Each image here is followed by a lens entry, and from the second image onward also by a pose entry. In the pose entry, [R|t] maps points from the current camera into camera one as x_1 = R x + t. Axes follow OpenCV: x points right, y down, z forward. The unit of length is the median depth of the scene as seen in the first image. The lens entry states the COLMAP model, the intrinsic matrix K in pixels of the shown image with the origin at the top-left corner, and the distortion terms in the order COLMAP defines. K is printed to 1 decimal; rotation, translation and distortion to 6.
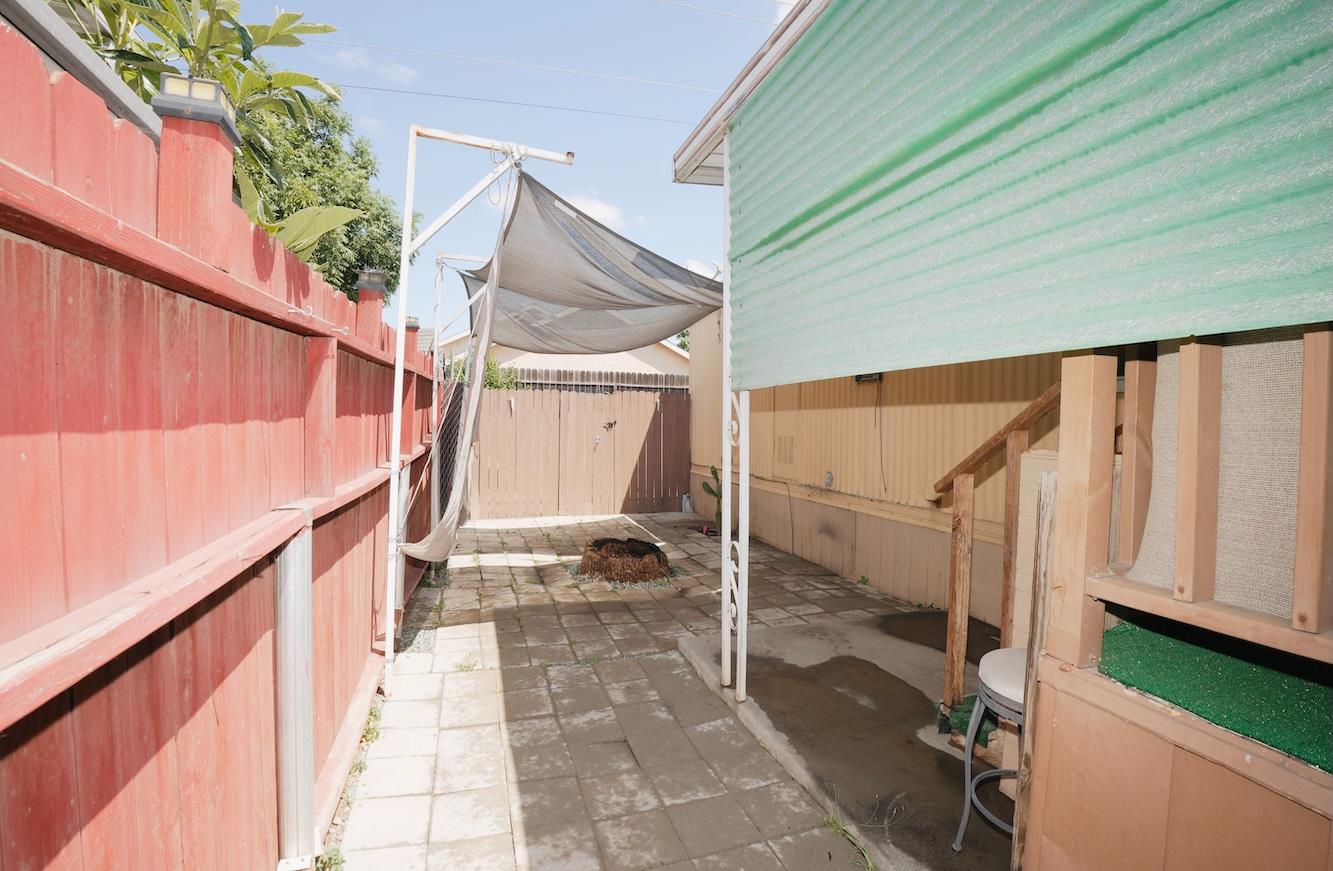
lens RADIAL K [[588.5, 0, 670.2], [0, 588.5, 440.0], [0, 0, 1]] dist [-0.032898, 0.002226]
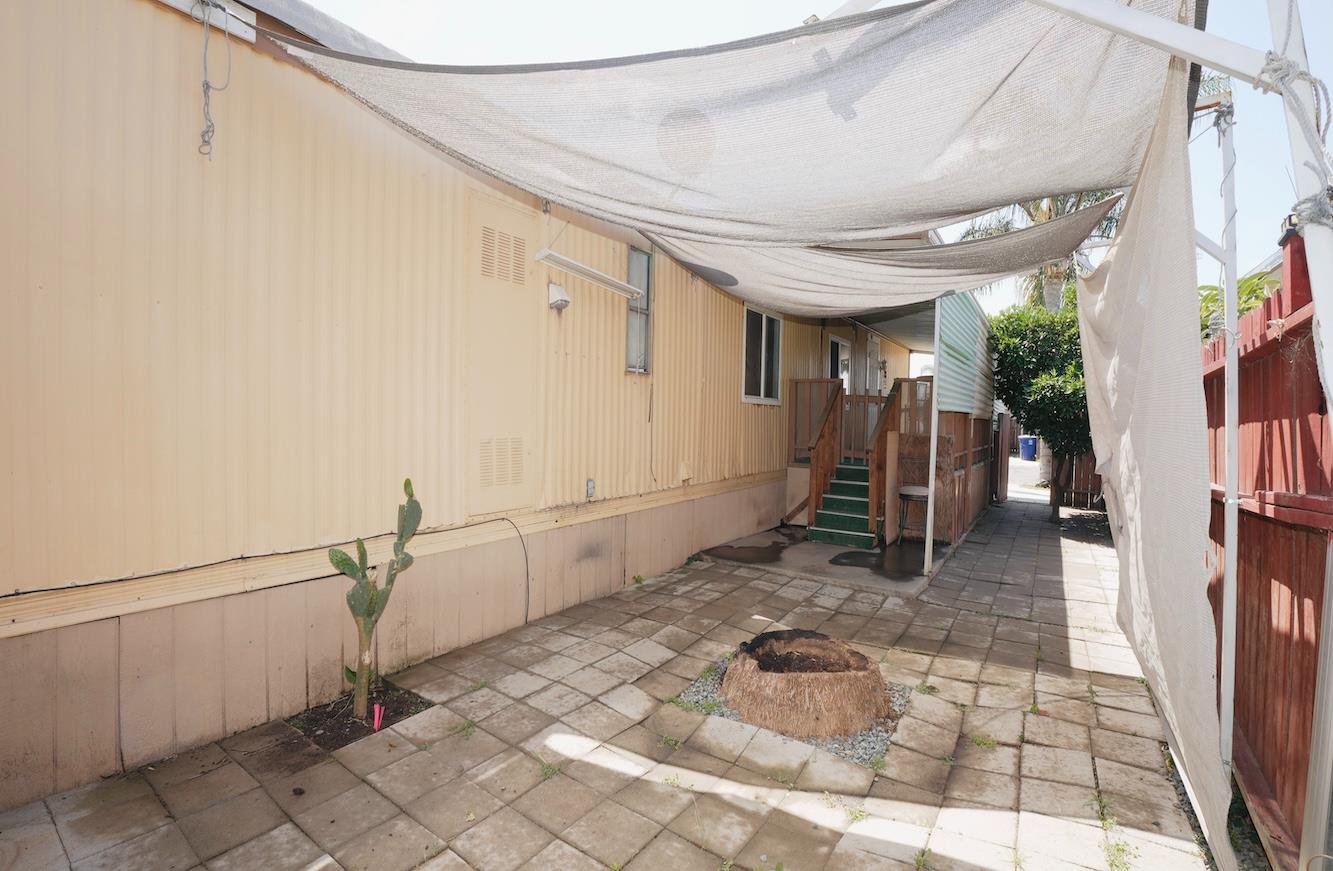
lens RADIAL K [[588.5, 0, 676.0], [0, 588.5, 425.5], [0, 0, 1]] dist [-0.032898, 0.002226]
pose [[-0.619278, -0.041985, 0.784048, -0.549579], [-0.012796, 0.998976, 0.043387, -0.070429], [-0.785068, 0.016836, -0.619181, 1.835439]]
